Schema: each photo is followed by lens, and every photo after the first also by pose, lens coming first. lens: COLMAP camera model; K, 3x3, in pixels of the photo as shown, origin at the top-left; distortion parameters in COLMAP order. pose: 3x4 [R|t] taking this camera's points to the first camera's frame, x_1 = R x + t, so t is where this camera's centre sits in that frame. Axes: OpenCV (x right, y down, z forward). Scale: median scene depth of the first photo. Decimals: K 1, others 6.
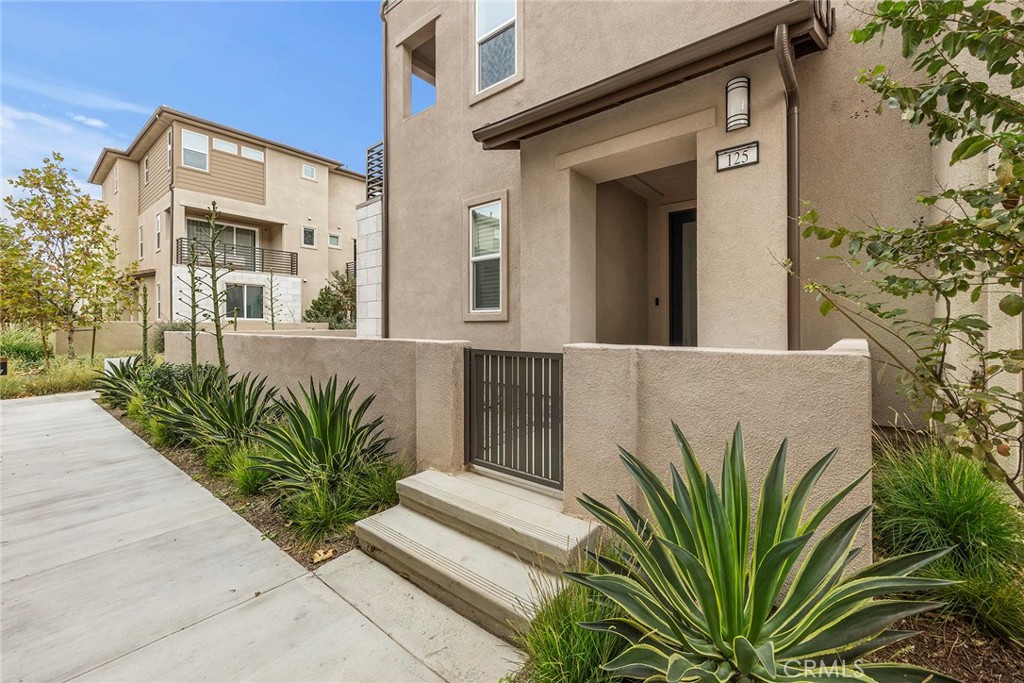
lens RADIAL K [[413.1, 0, 514.2], [0, 413.1, 330.6], [0, 0, 1]] dist [0.000250, -0.000106]
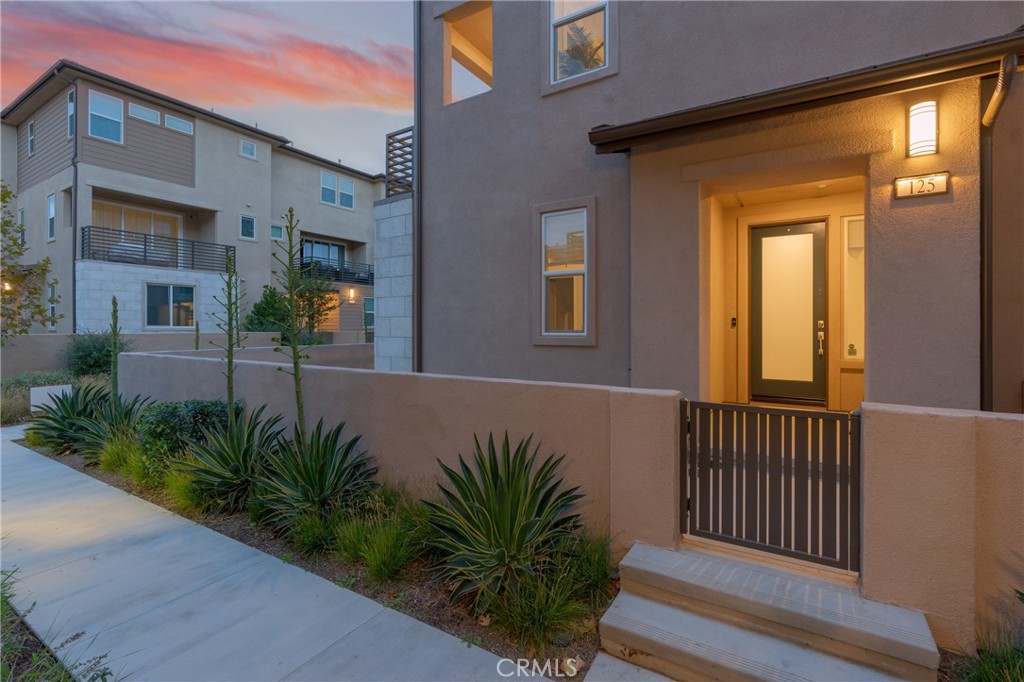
lens RADIAL K [[464.2, 0, 512.2], [0, 464.2, 332.5], [0, 0, 1]] dist [-0.003251, 0.000739]
pose [[0.992589, -0.001256, 0.121510, -0.102363], [0.001333, 0.999999, -0.000559, -0.017287], [-0.121509, 0.000717, 0.992590, 0.014773]]
